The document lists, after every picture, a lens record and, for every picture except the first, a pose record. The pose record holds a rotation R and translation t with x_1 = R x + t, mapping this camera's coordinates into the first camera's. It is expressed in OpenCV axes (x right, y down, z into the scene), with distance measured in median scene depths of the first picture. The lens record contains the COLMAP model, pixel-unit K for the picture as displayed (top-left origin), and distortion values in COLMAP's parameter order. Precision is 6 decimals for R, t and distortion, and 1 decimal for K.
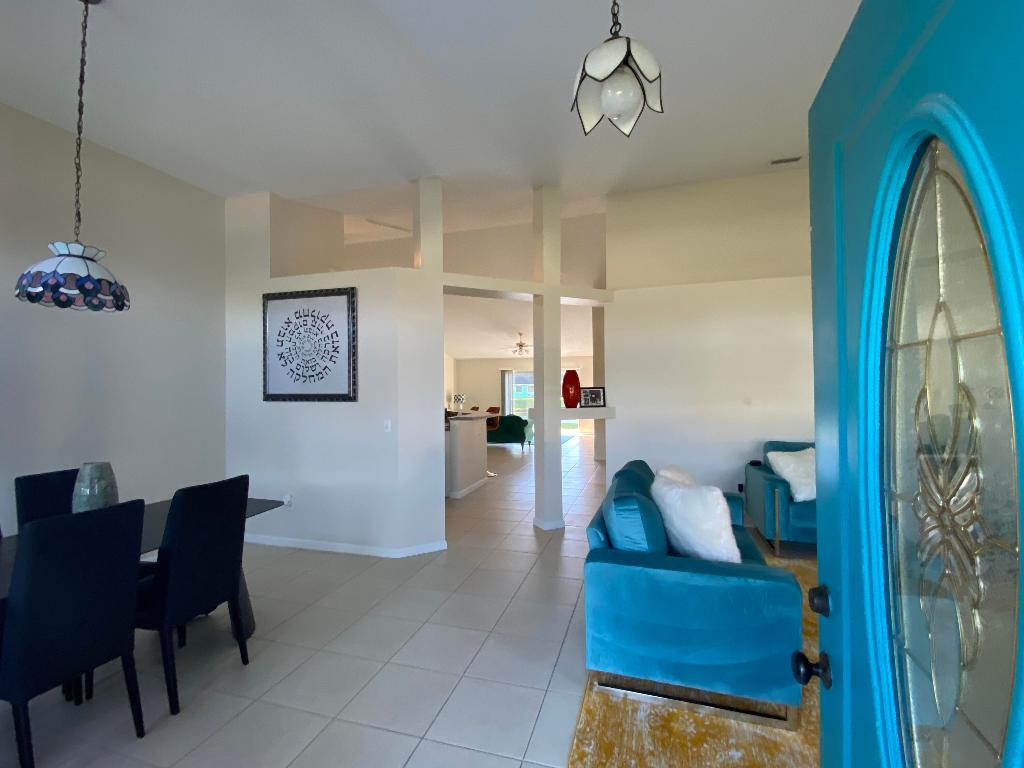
lens RADIAL K [[450.6, 0, 512.0], [0, 450.6, 384.0], [0, 0, 1]] dist [0.000355, -0.017812]
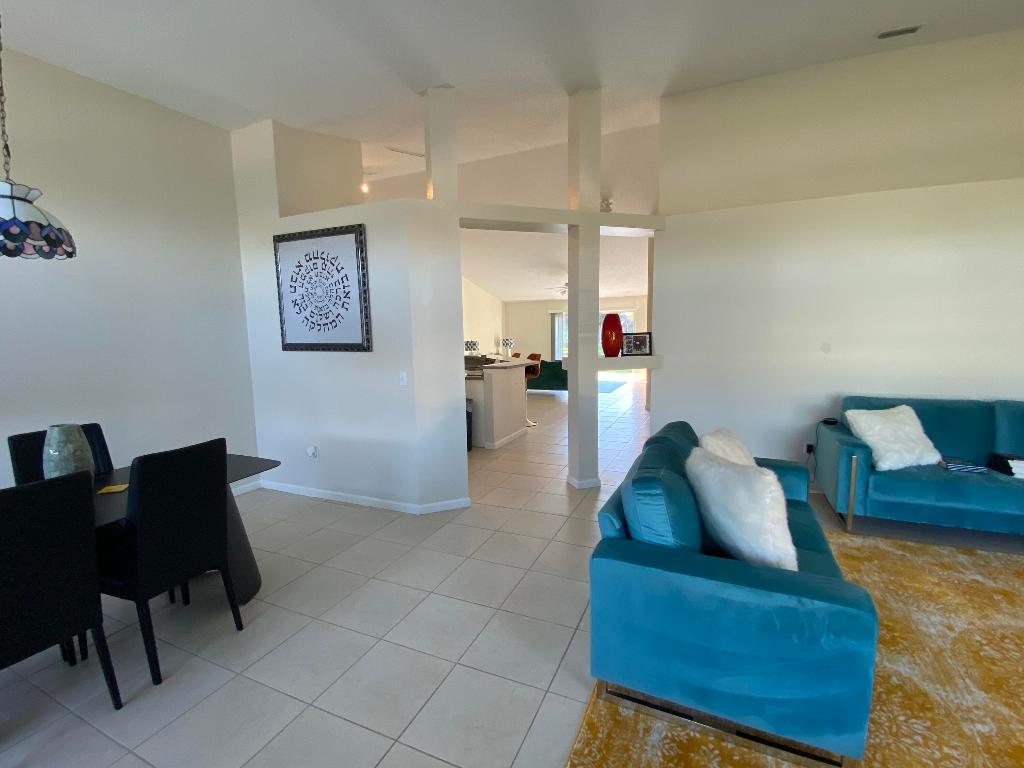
lens RADIAL K [[450.9, 0, 512.0], [0, 450.9, 384.0], [0, 0, 1]] dist [0.000528, -0.014277]
pose [[0.991533, 0.006846, -0.129676, 0.064253], [0.009736, 0.991879, 0.126810, -0.009673], [0.129491, -0.126998, 0.983414, 0.114470]]
